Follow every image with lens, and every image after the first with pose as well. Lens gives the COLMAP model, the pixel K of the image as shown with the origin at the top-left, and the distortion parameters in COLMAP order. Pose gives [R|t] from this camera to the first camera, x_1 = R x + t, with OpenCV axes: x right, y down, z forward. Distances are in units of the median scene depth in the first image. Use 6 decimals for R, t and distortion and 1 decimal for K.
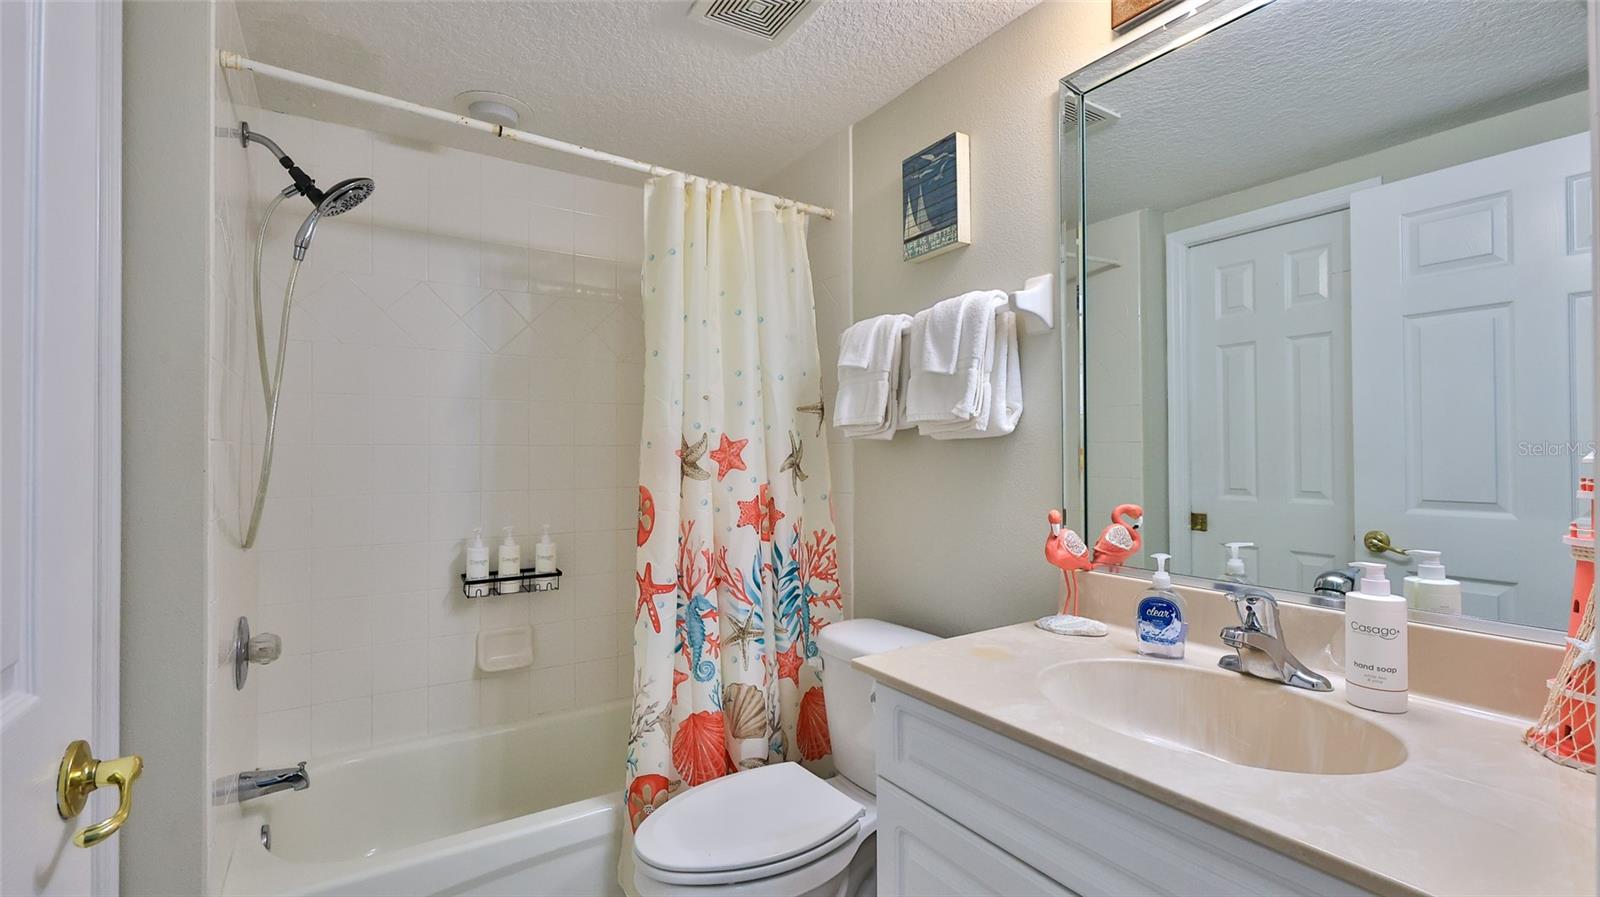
lens RADIAL K [[706.9, 0, 794.2], [0, 706.9, 450.8], [0, 0, 1]] dist [-0.003574, -0.000112]
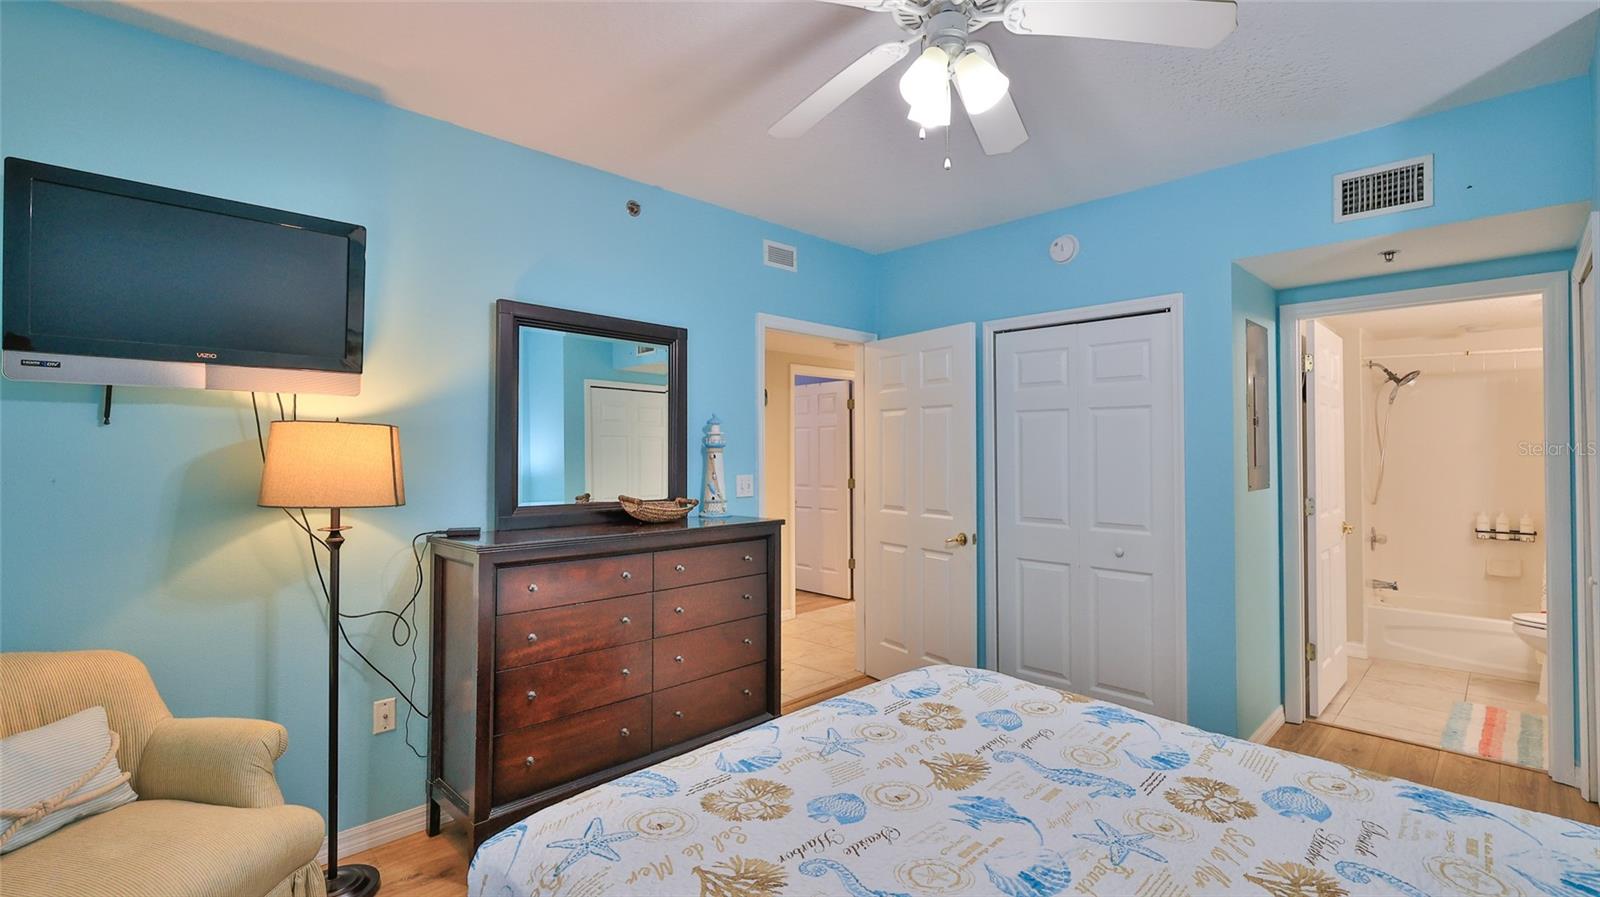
lens RADIAL K [[706.9, 0, 798.8], [0, 706.9, 454.1], [0, 0, 1]] dist [-0.003574, -0.000112]
pose [[0.214095, -0.001852, -0.976811, 1.499701], [0.025565, 0.999666, 0.003708, -0.144133], [0.976478, -0.025766, 0.214071, -1.865274]]
